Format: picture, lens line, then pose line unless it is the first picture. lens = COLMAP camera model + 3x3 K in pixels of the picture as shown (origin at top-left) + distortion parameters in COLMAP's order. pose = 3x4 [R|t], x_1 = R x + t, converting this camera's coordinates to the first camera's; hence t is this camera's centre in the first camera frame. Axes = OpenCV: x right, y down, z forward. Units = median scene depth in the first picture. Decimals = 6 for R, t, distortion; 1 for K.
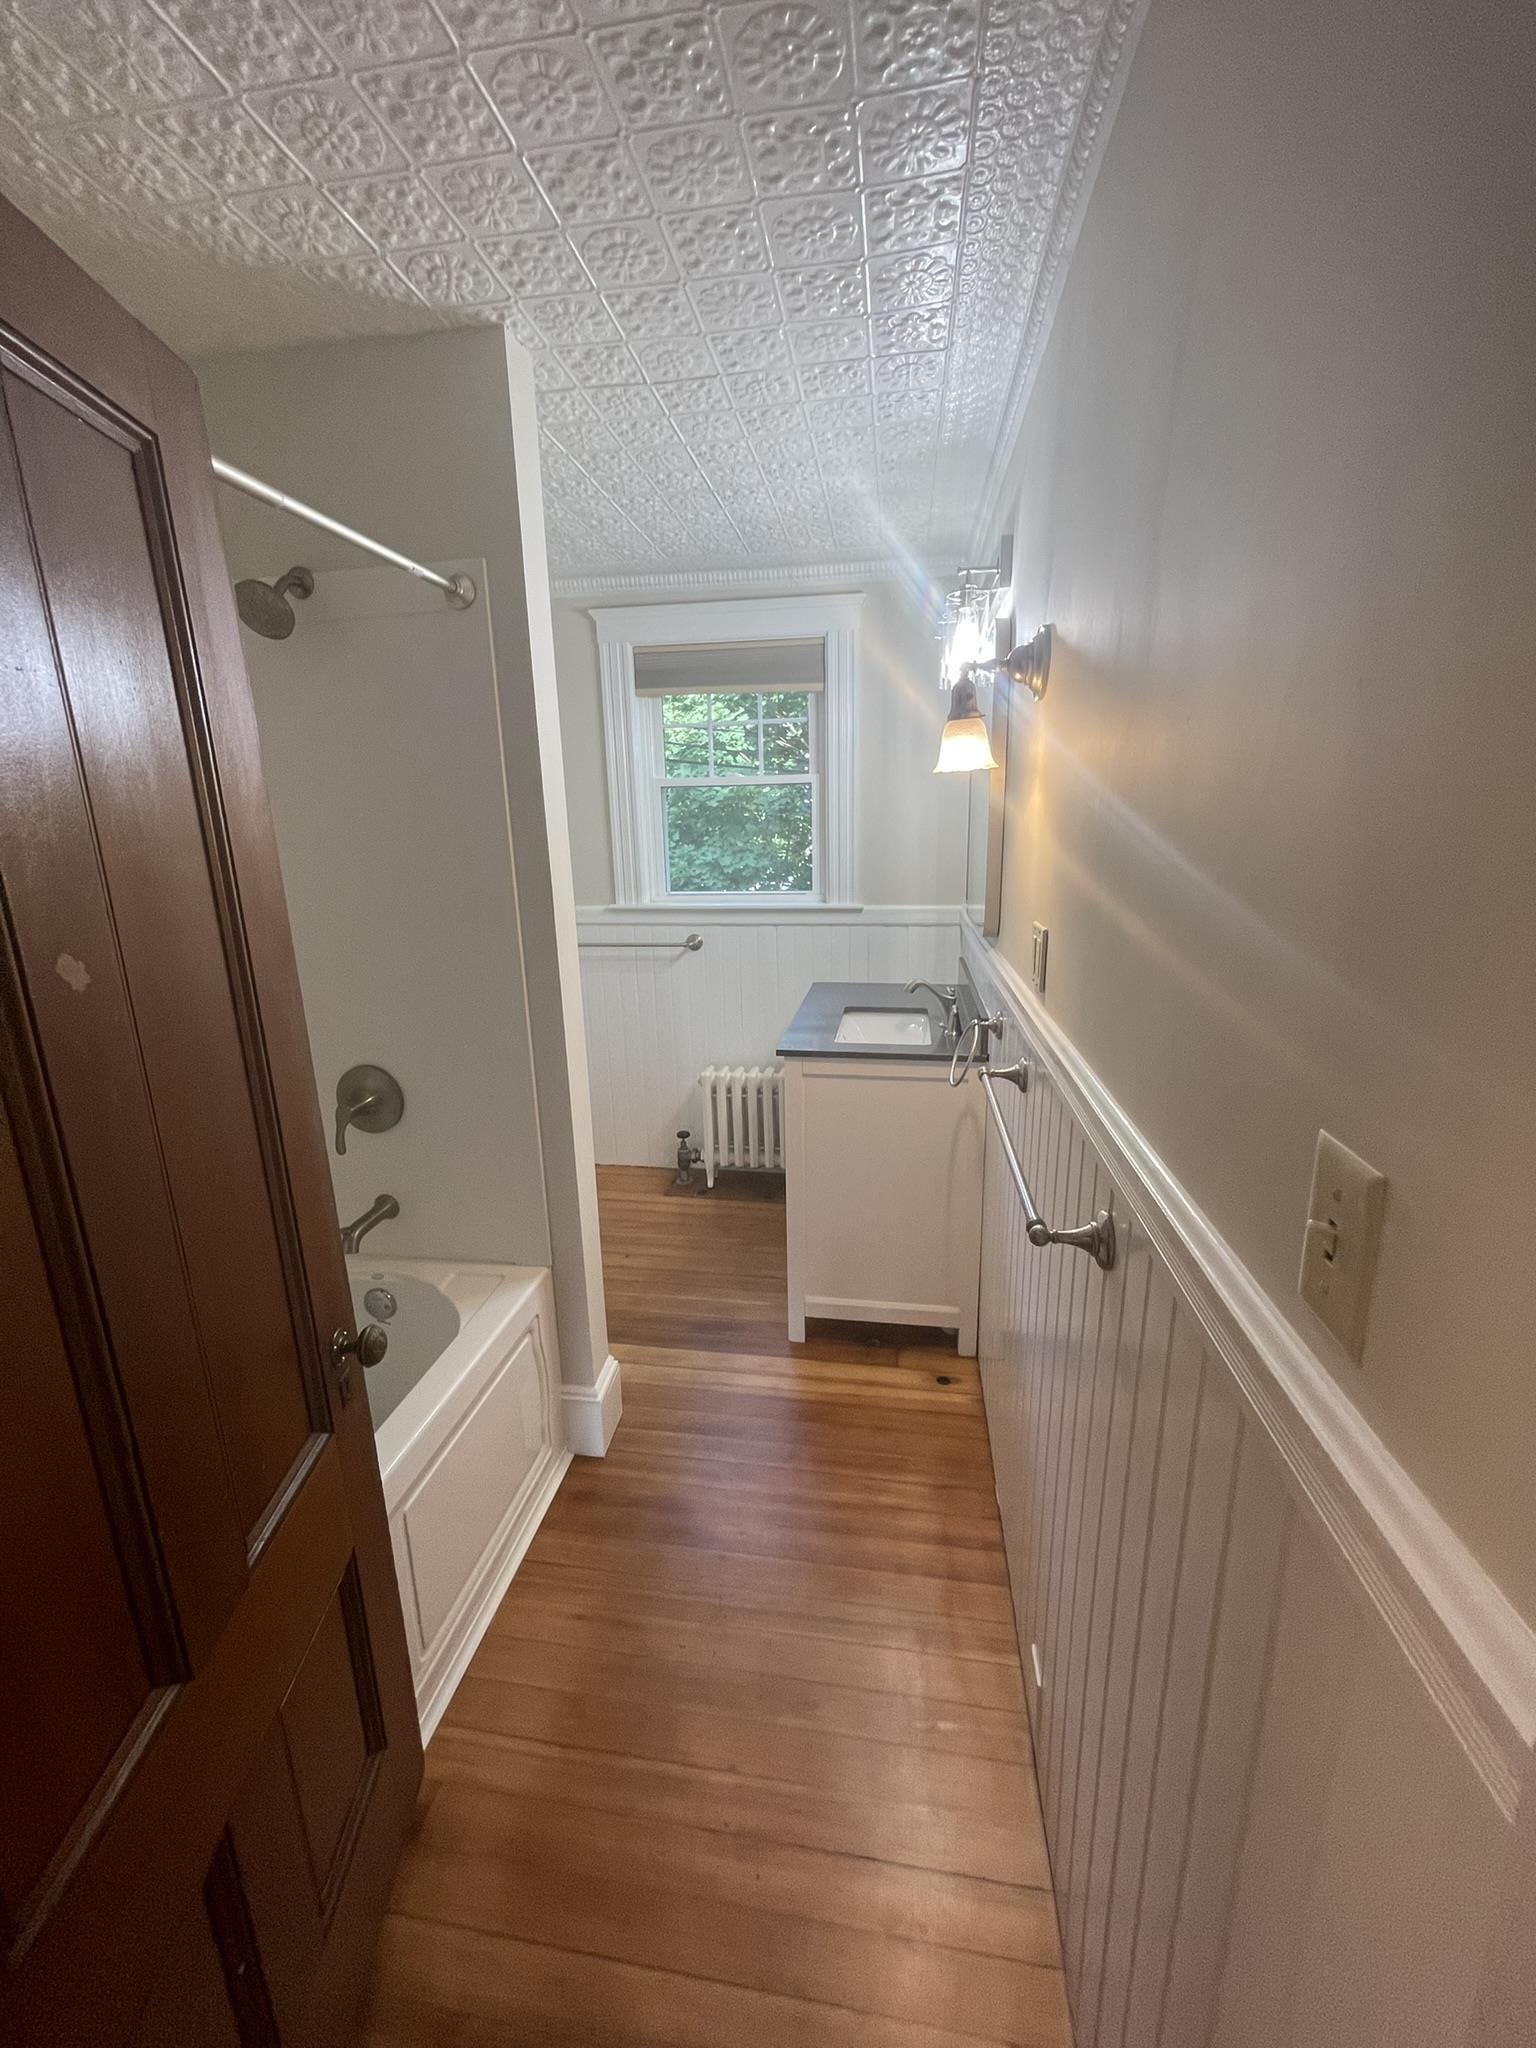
lens RADIAL K [[820.1, 0, 768.1], [0, 820.1, 1023.9], [0, 0, 1]] dist [-0.004056, -0.001019]
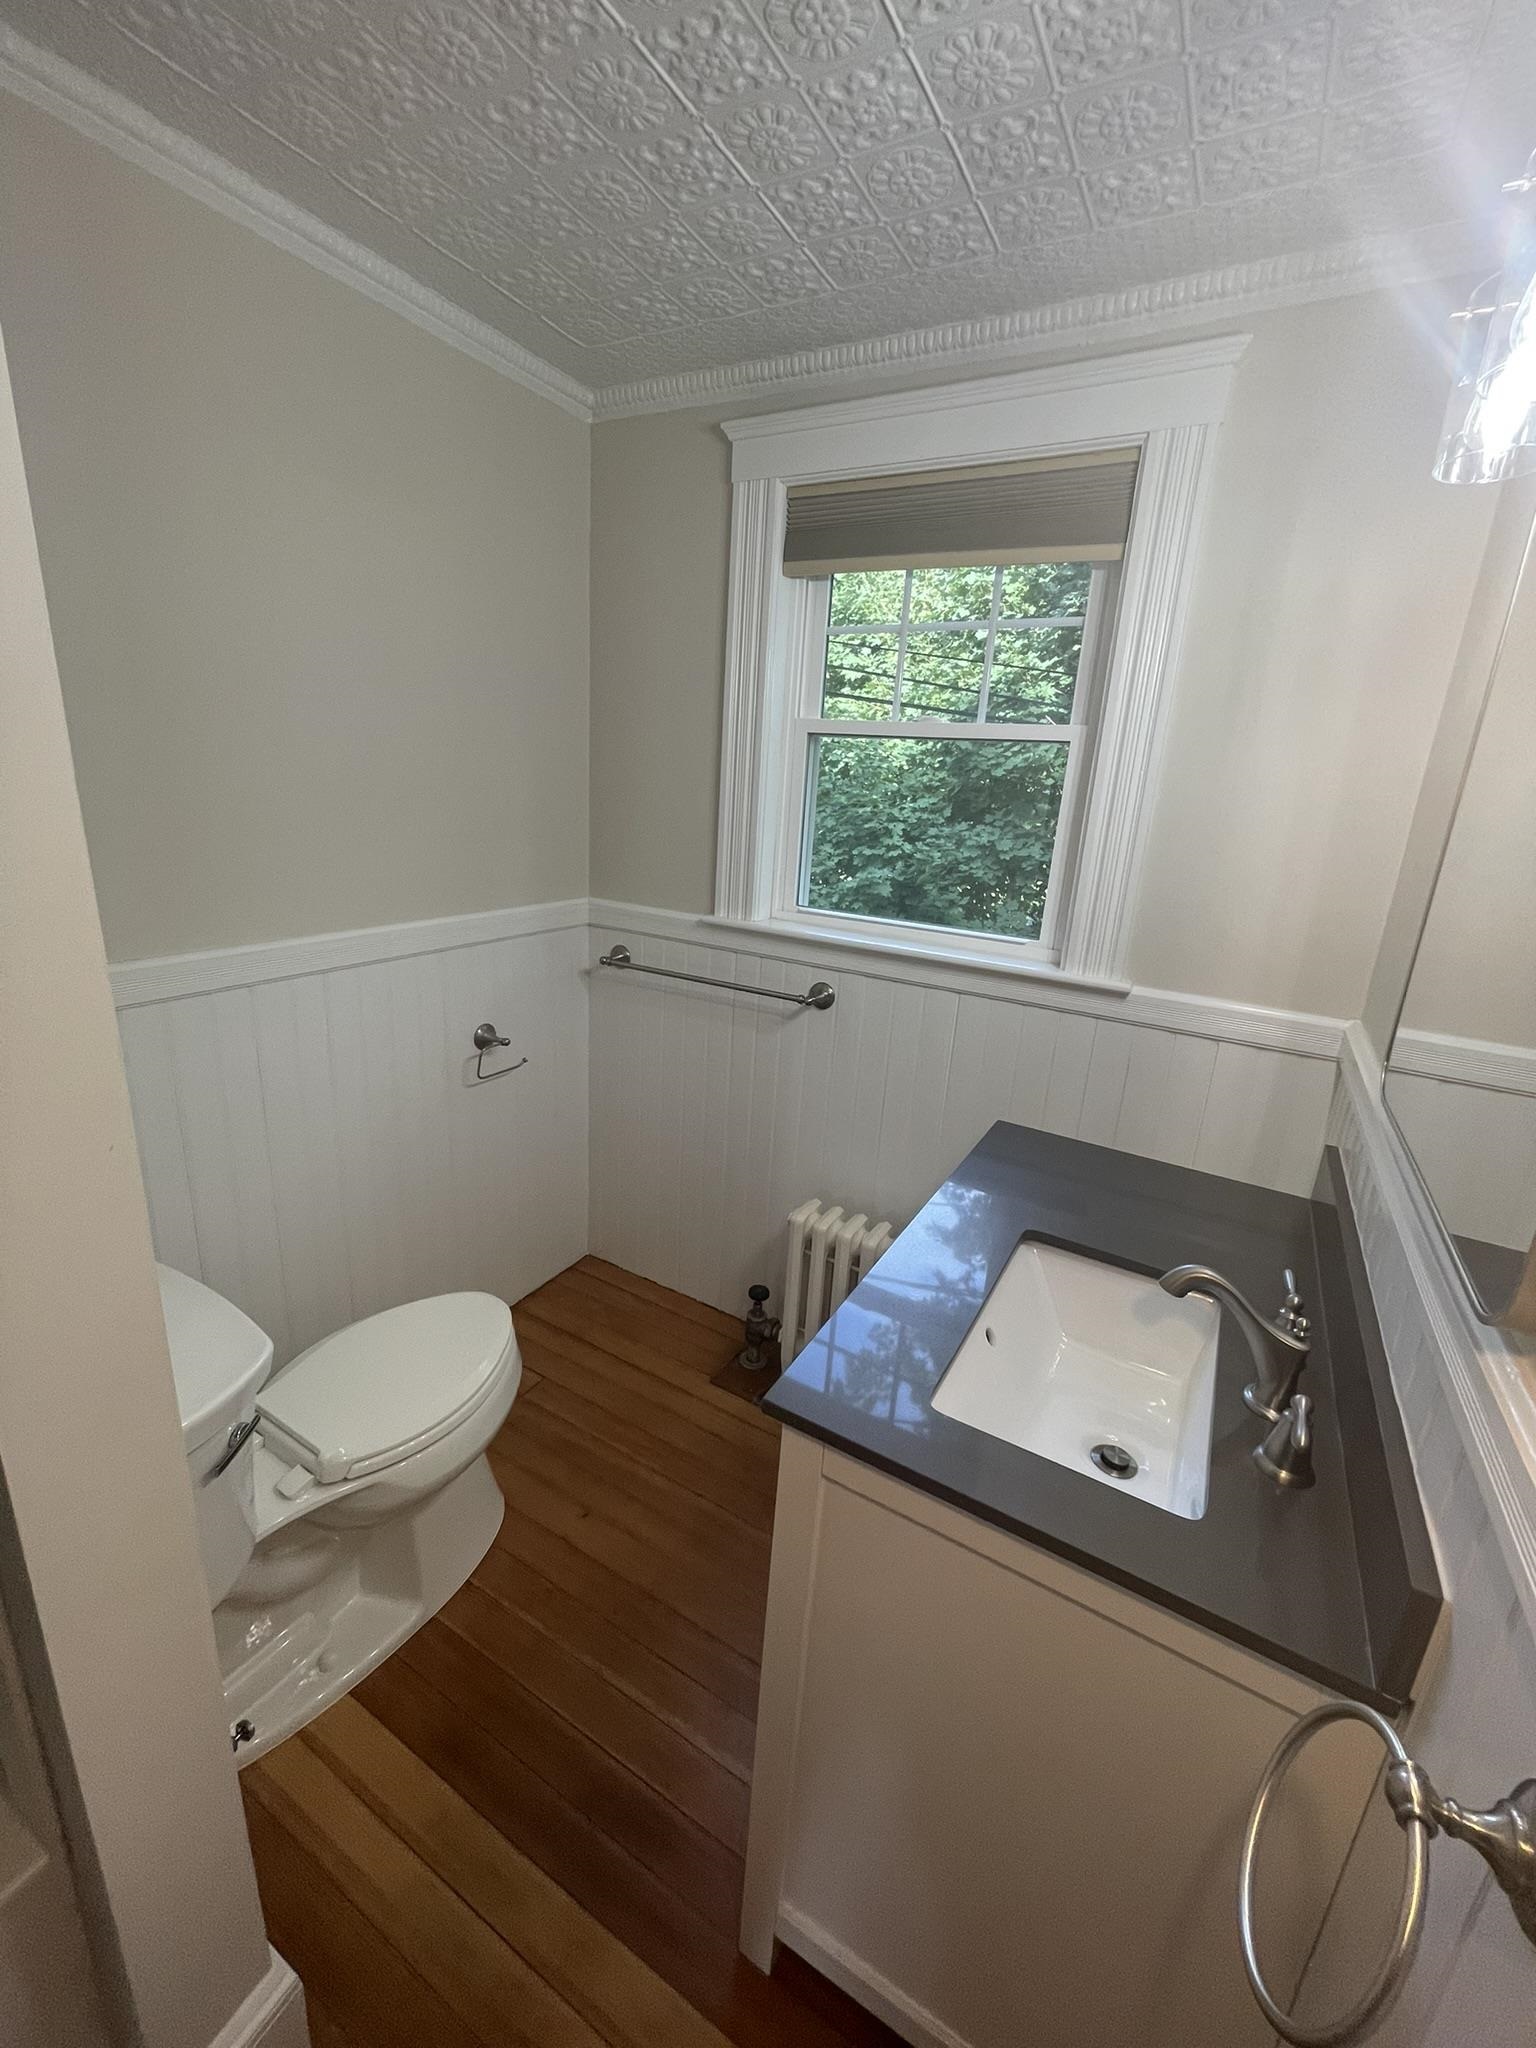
lens RADIAL K [[820.1, 0, 767.2], [0, 820.1, 1010.5], [0, 0, 1]] dist [-0.004056, -0.001019]
pose [[0.936213, 0.168838, -0.308218, 0.059626], [-0.162633, 0.985618, 0.045912, -0.109887], [0.311536, 0.007142, 0.950207, 0.415634]]
